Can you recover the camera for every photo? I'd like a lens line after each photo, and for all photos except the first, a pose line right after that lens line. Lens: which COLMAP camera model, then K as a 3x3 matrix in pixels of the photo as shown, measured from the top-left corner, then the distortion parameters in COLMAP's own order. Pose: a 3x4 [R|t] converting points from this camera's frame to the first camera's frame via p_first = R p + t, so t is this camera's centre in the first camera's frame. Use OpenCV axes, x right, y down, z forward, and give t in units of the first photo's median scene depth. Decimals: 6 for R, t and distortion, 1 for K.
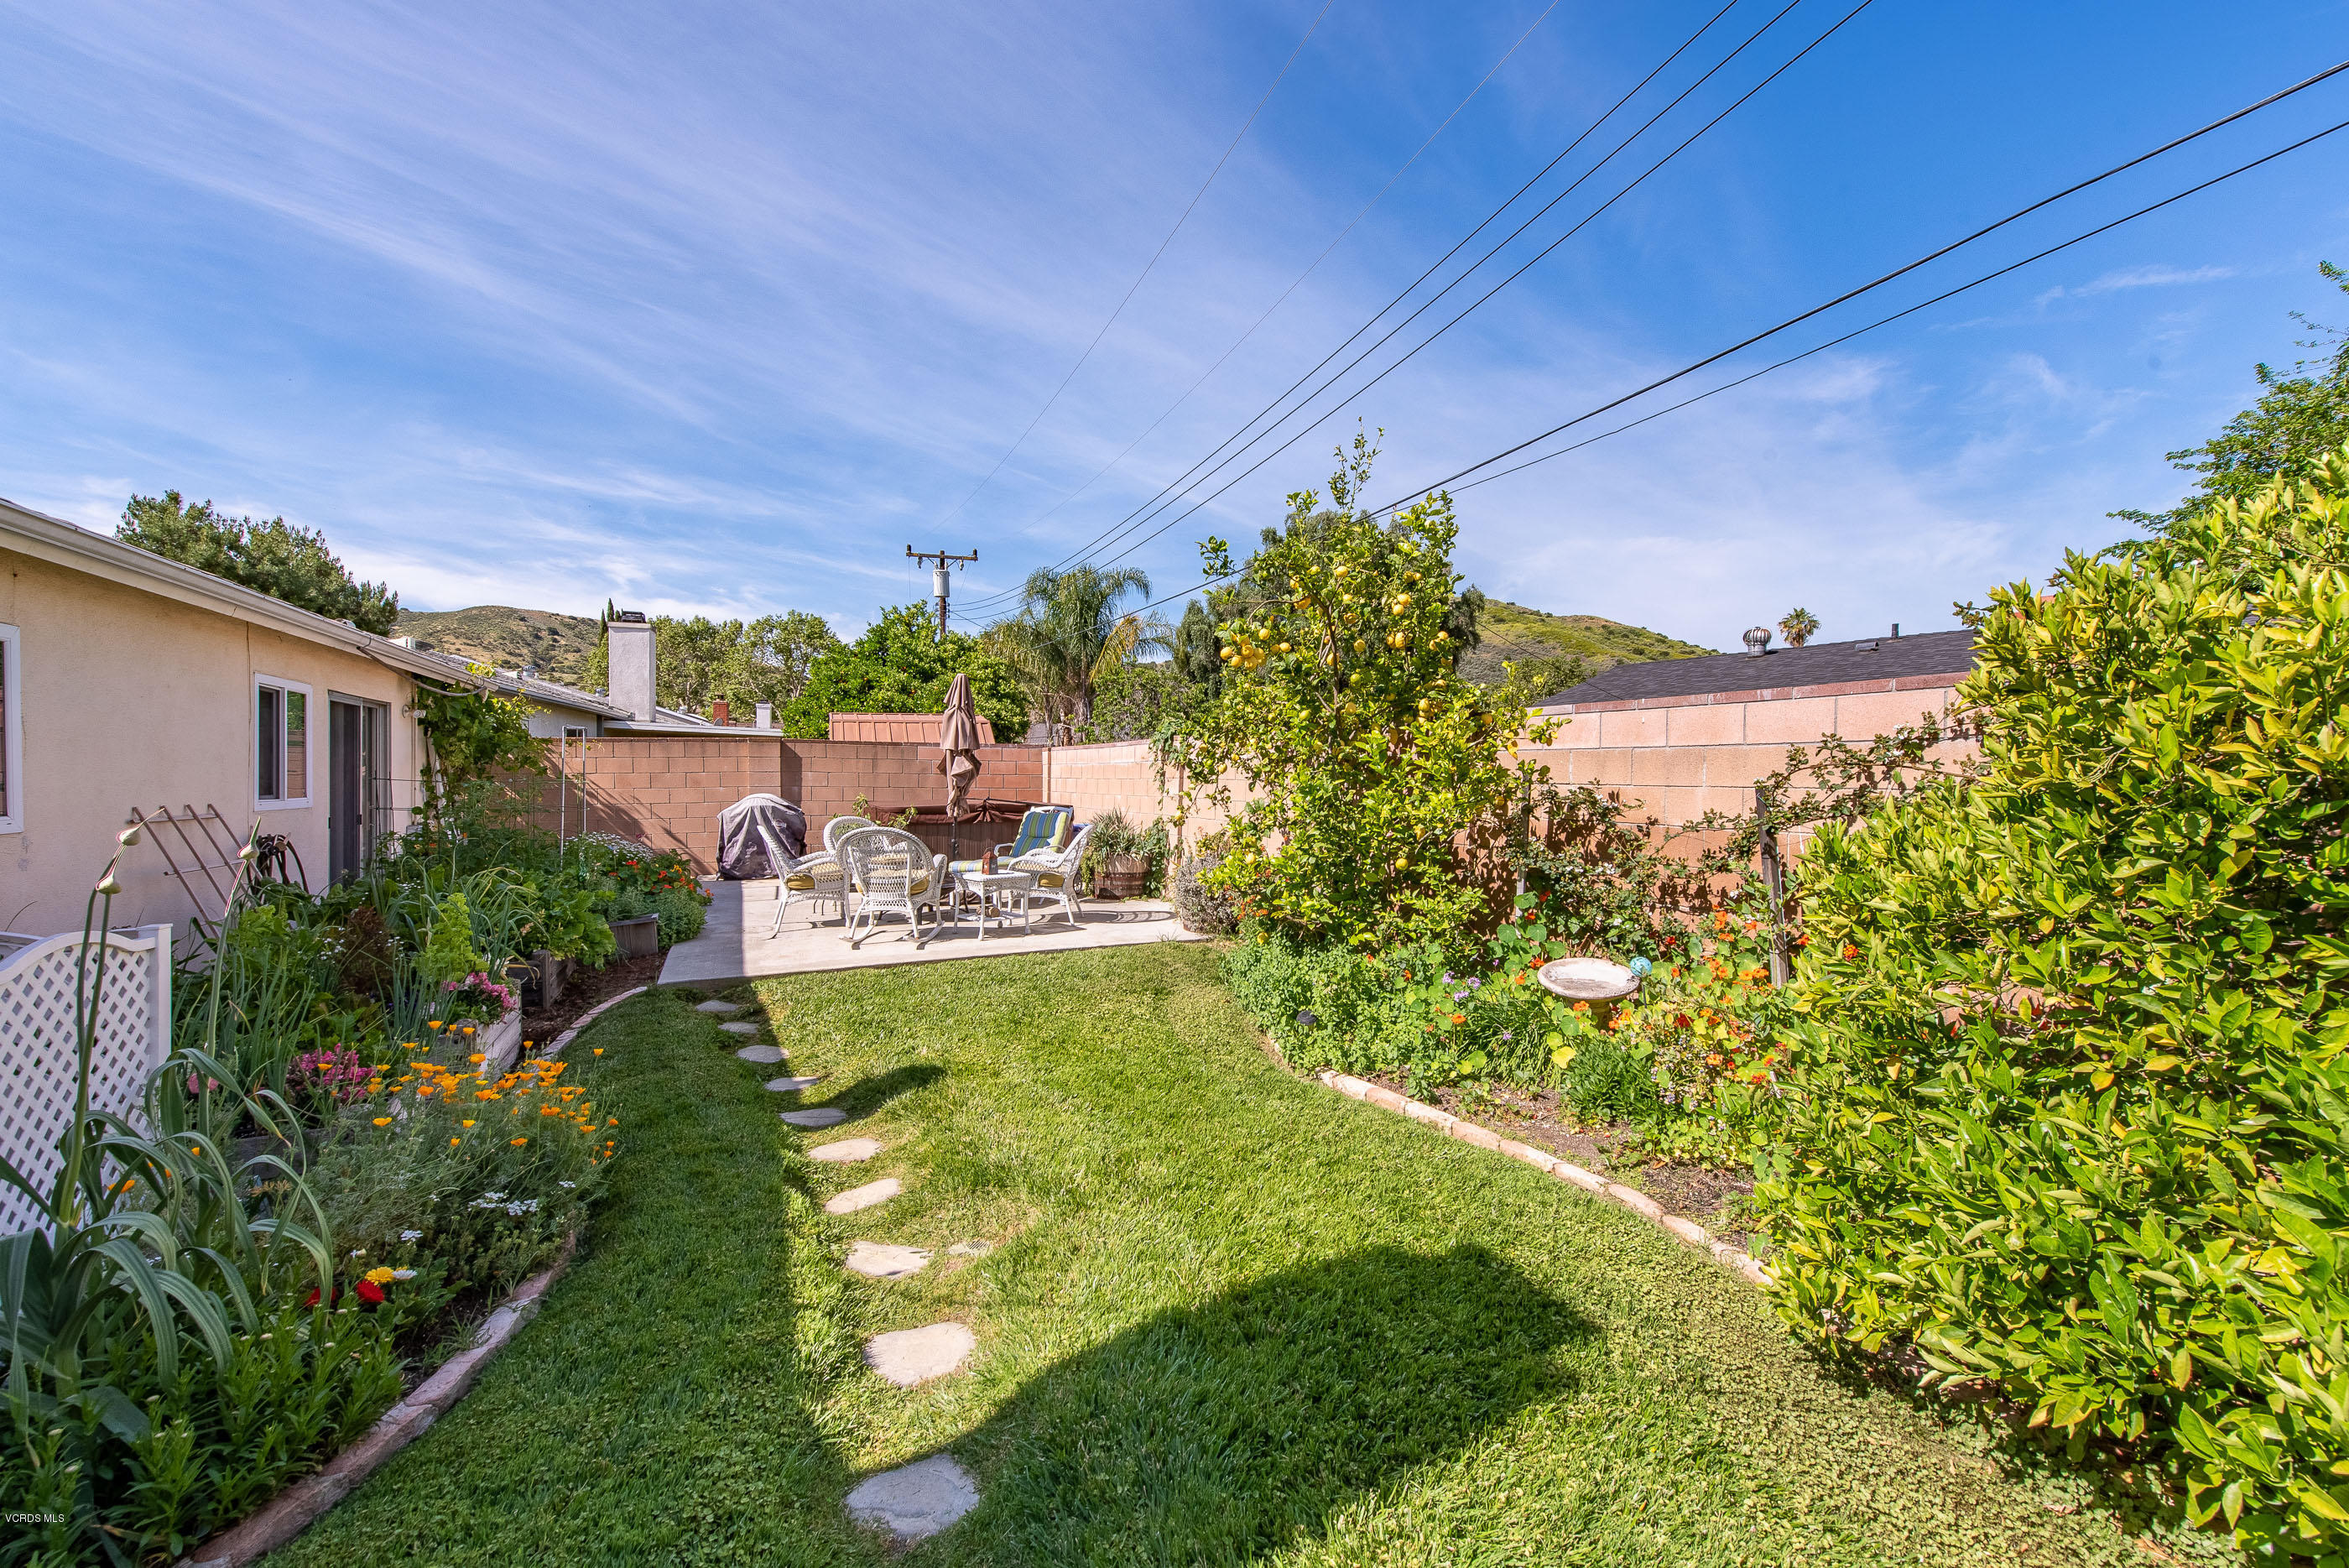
lens RADIAL K [[949.0, 0, 1202.8], [0, 949.0, 790.4], [0, 0, 1]] dist [0.000214, -0.000153]
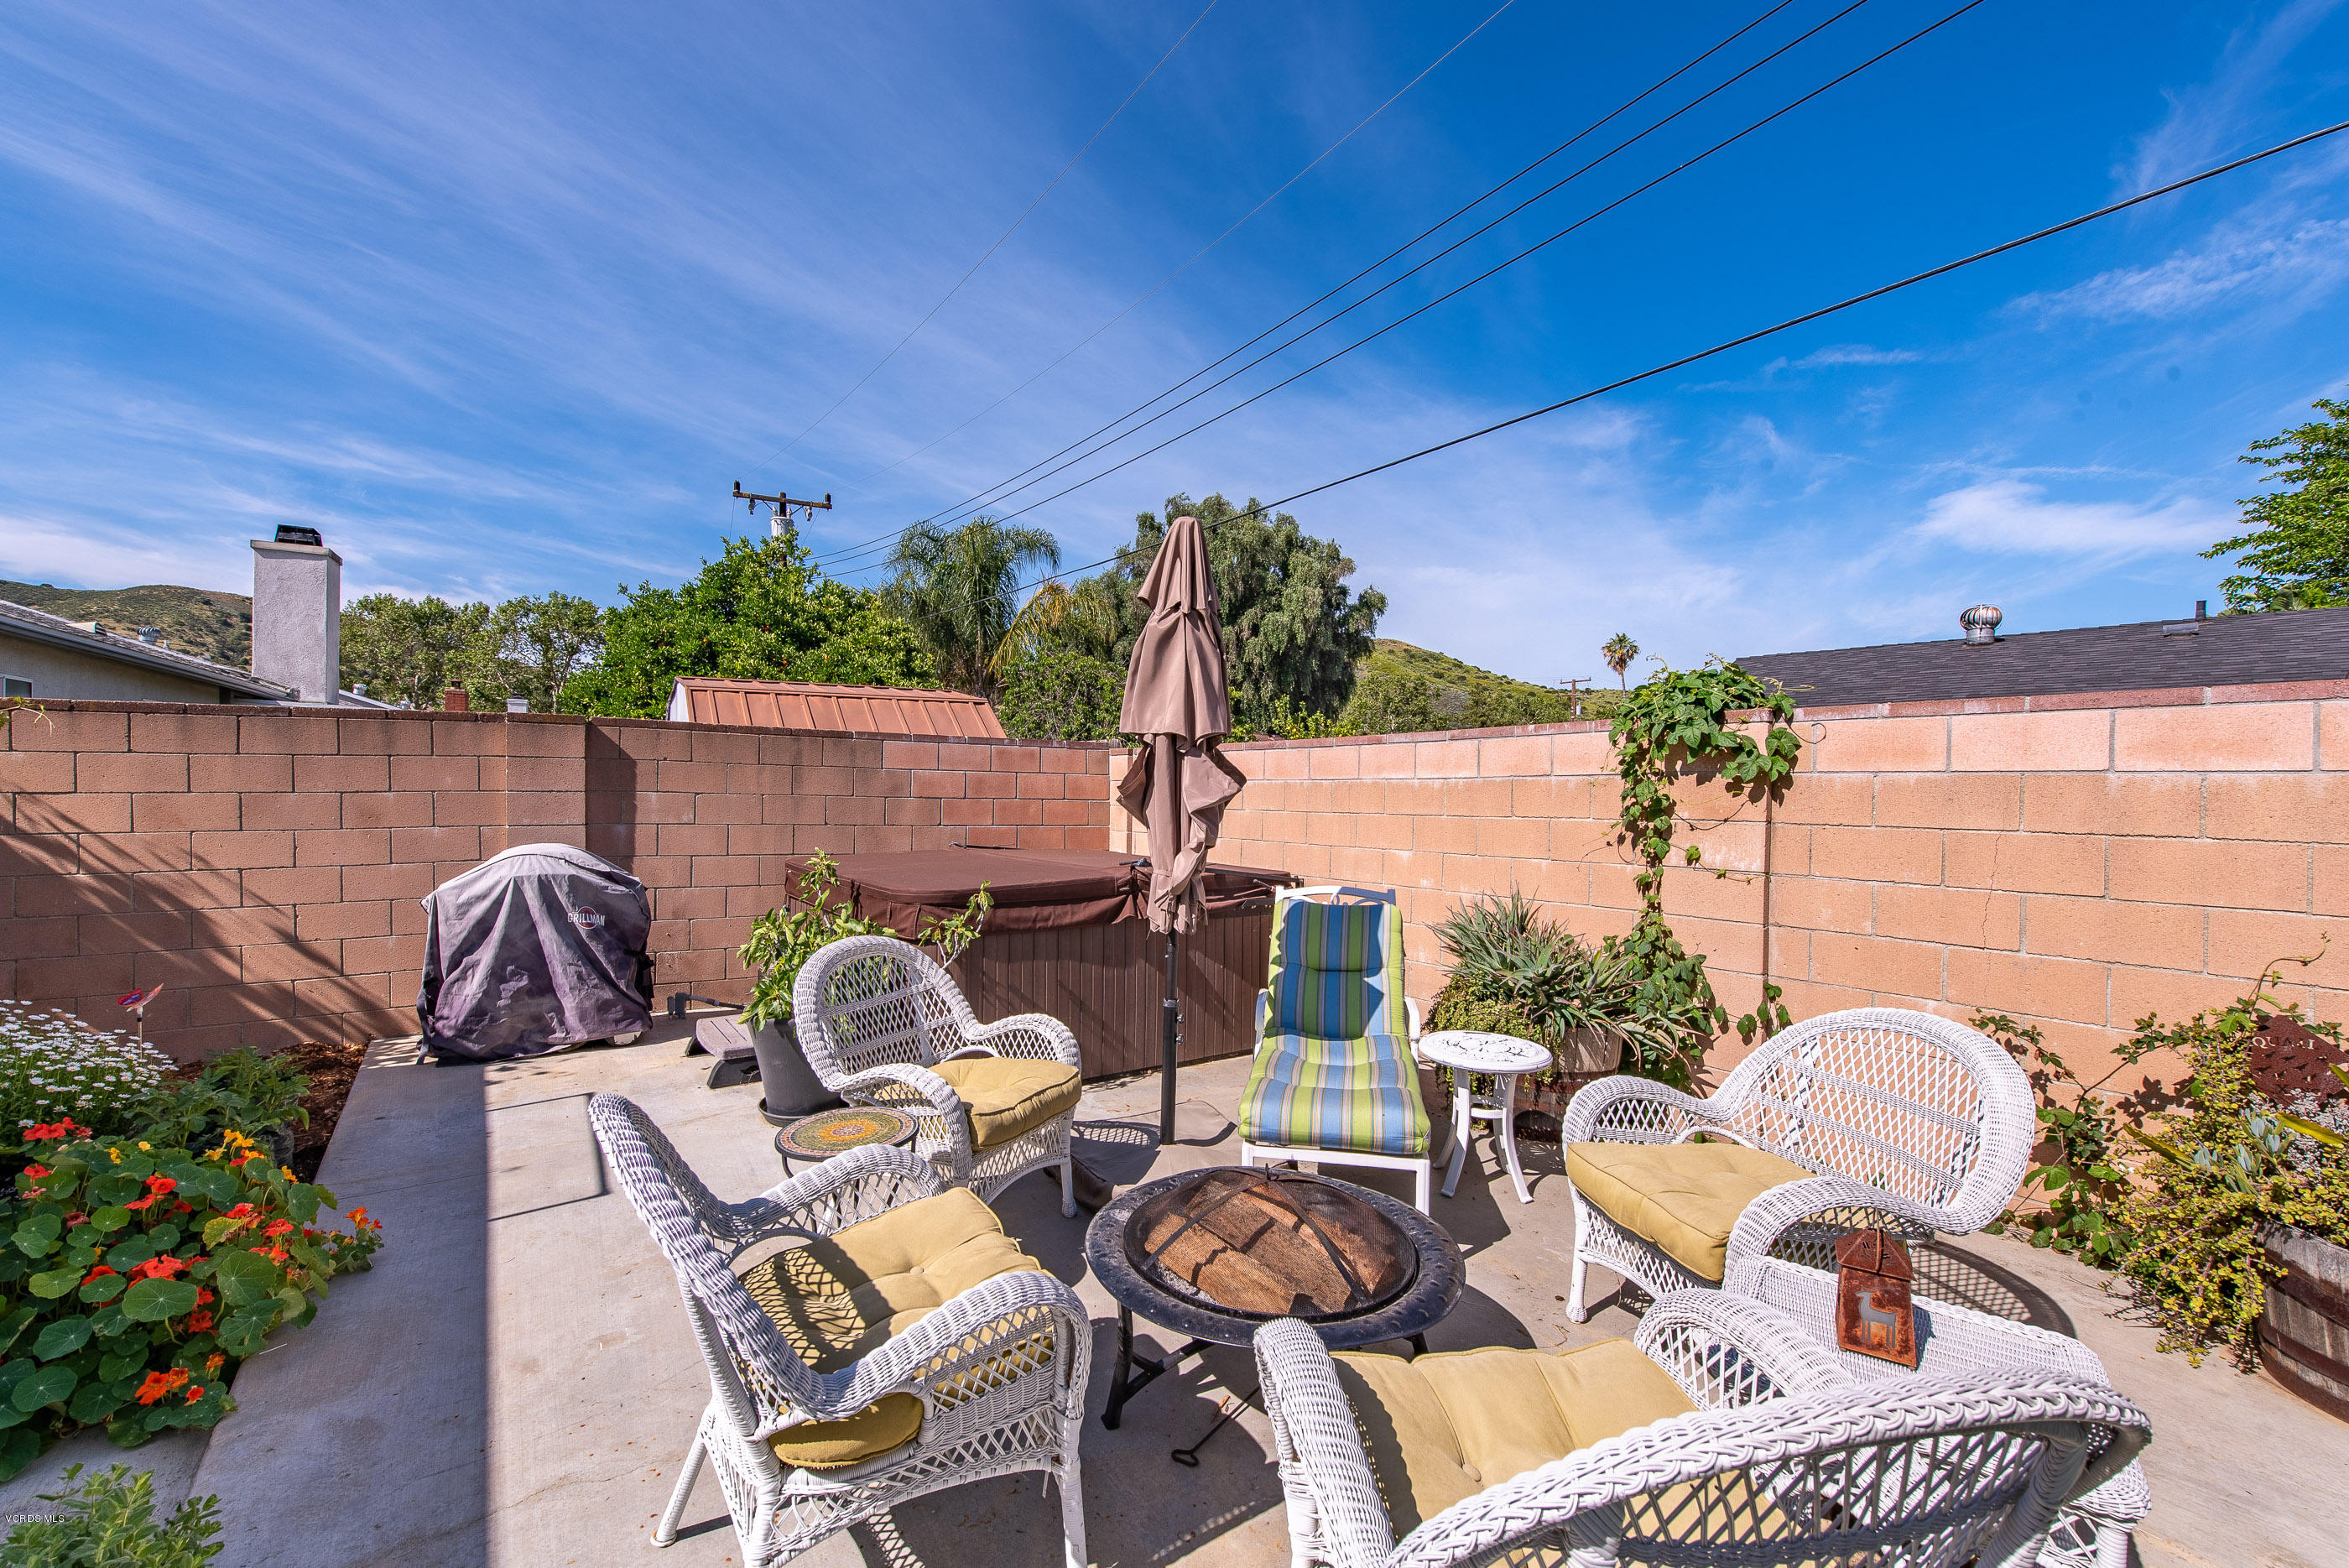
lens RADIAL K [[945.5, 0, 1151.5], [0, 945.5, 824.8], [0, 0, 1]] dist [0.012652, -0.006324]
pose [[0.987690, 0.002501, 0.156406, -0.104071], [-0.005505, 0.999809, 0.018774, -0.006023], [-0.156329, -0.019404, 0.987514, 0.214698]]
